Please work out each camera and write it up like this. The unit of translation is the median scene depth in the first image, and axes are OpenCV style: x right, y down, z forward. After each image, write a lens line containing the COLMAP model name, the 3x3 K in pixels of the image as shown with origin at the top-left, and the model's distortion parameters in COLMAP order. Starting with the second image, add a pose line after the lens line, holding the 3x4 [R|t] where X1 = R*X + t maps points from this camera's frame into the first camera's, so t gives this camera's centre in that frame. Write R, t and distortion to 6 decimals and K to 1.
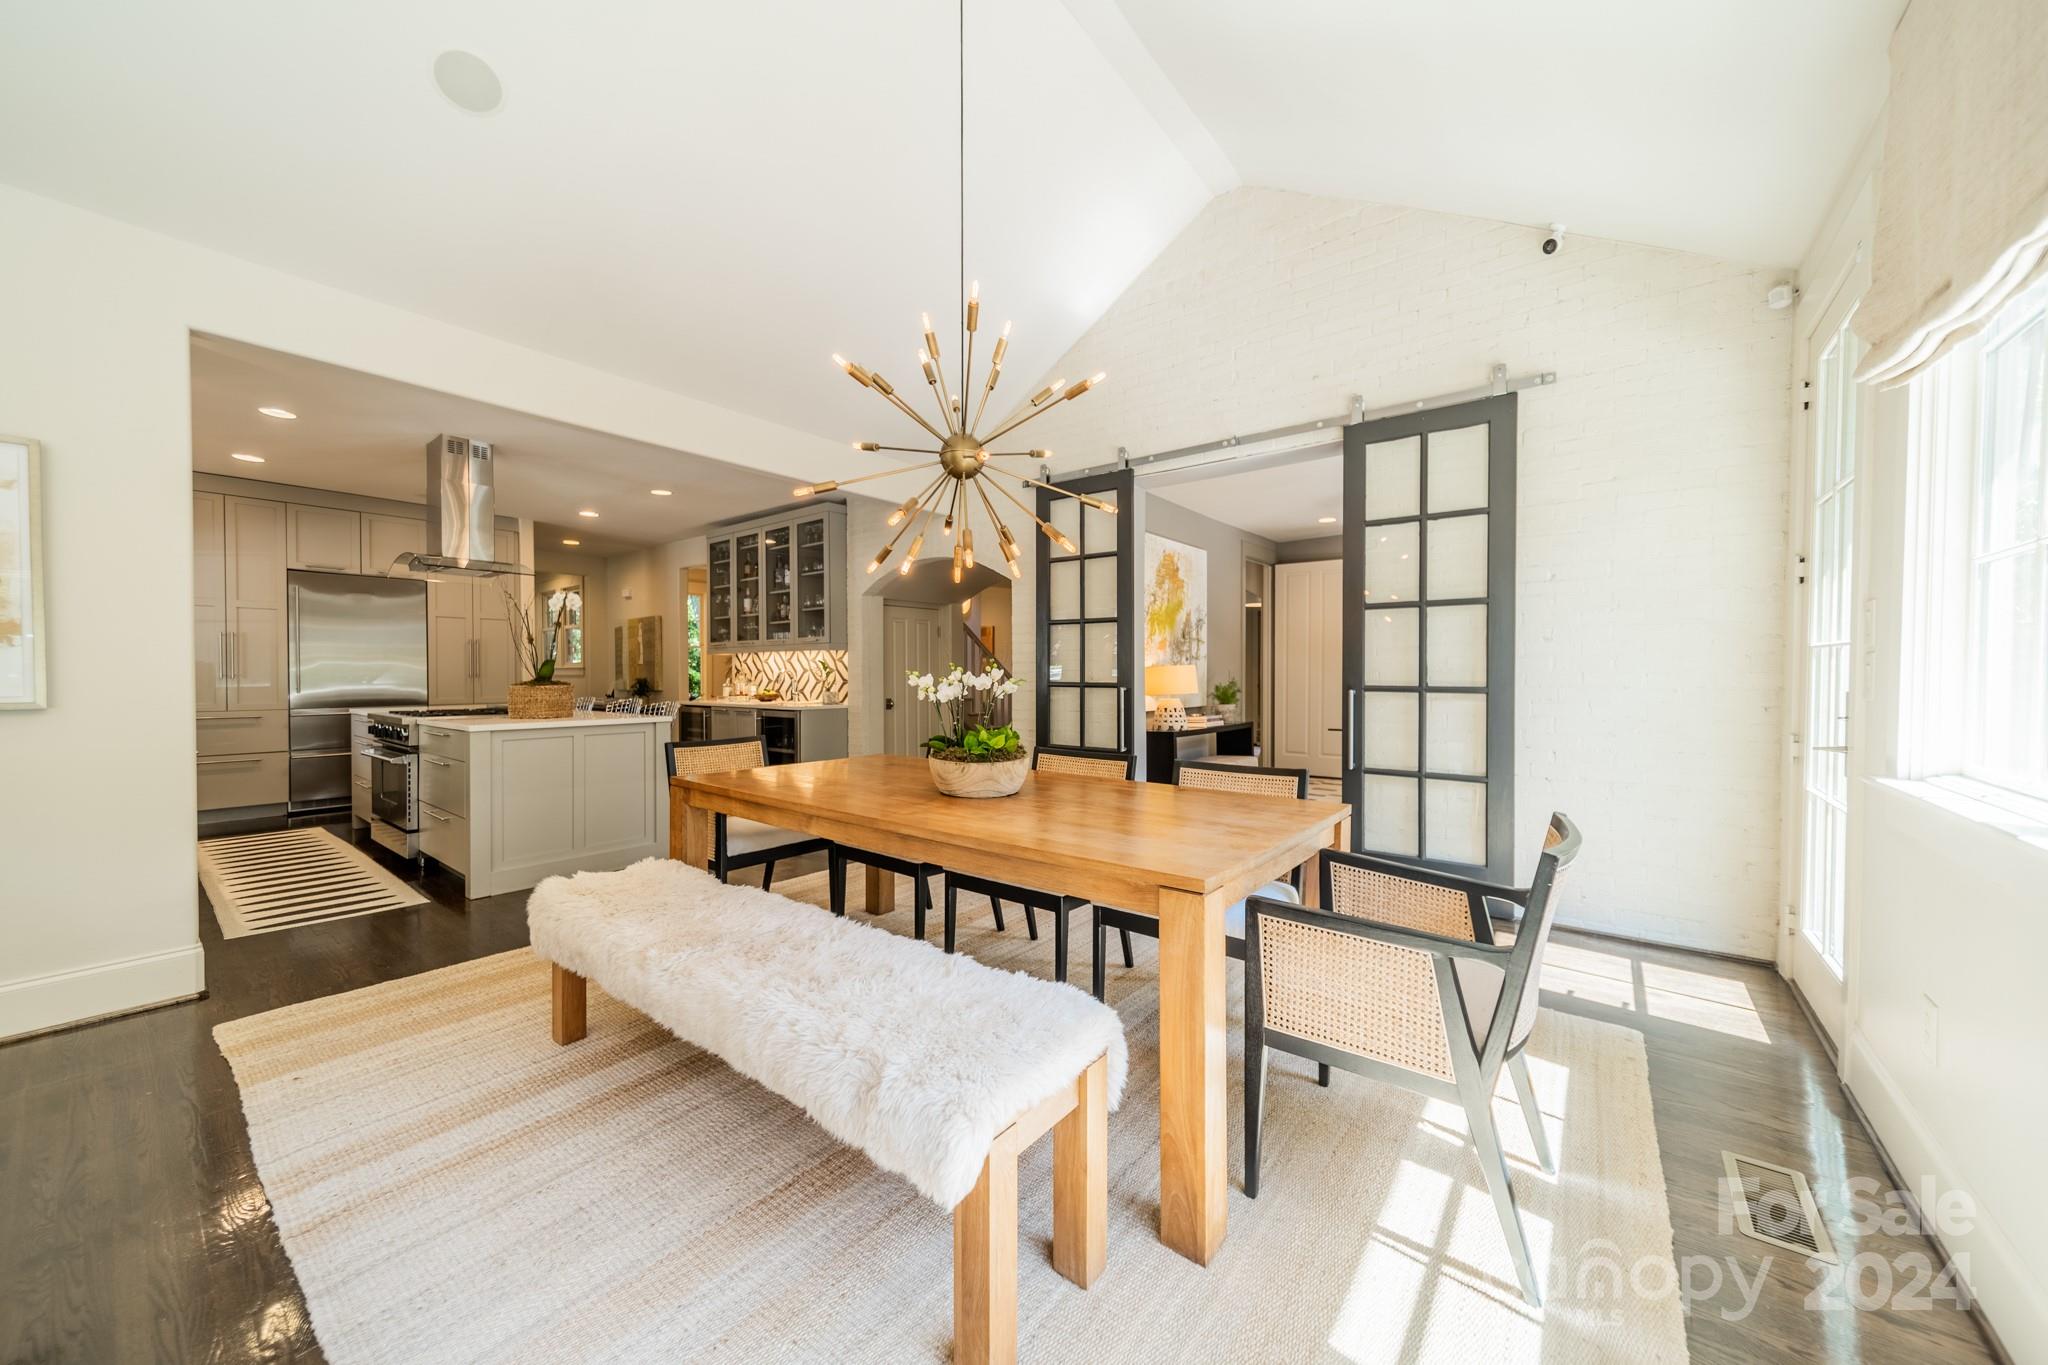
lens RADIAL K [[721.1, 0, 1028.3], [0, 721.1, 678.9], [0, 0, 1]] dist [0.006688, 0.000241]
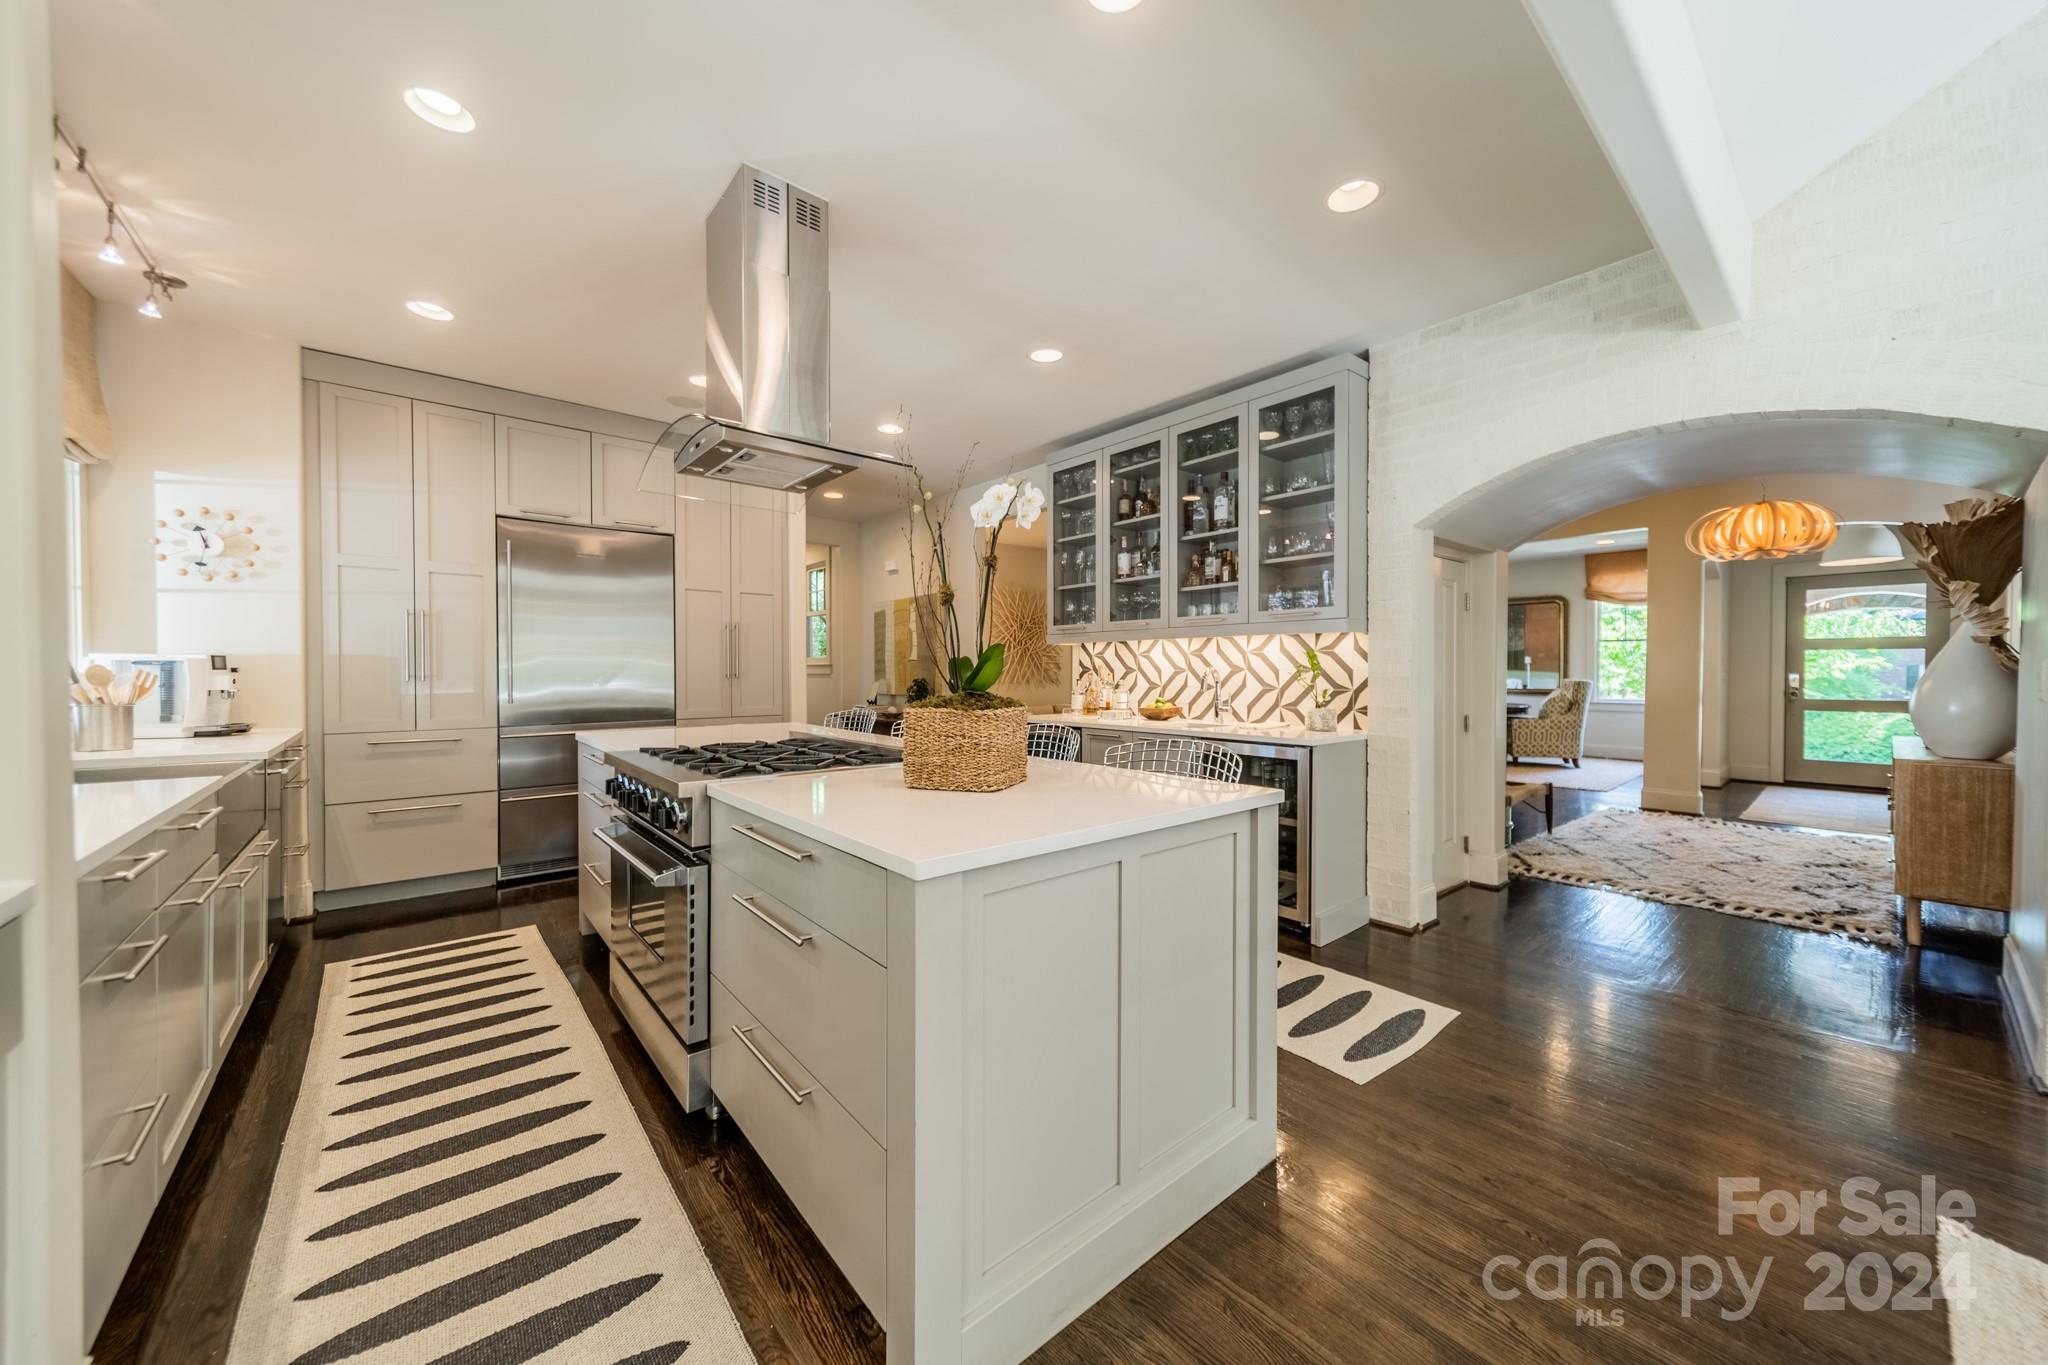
lens RADIAL K [[721.1, 0, 1025.5], [0, 721.1, 677.1], [0, 0, 1]] dist [0.006688, 0.000241]
pose [[0.980481, 0.004090, -0.196570, -0.359965], [-0.003785, 0.999991, 0.001925, -0.005935], [0.196577, -0.001143, 0.980488, 0.386381]]
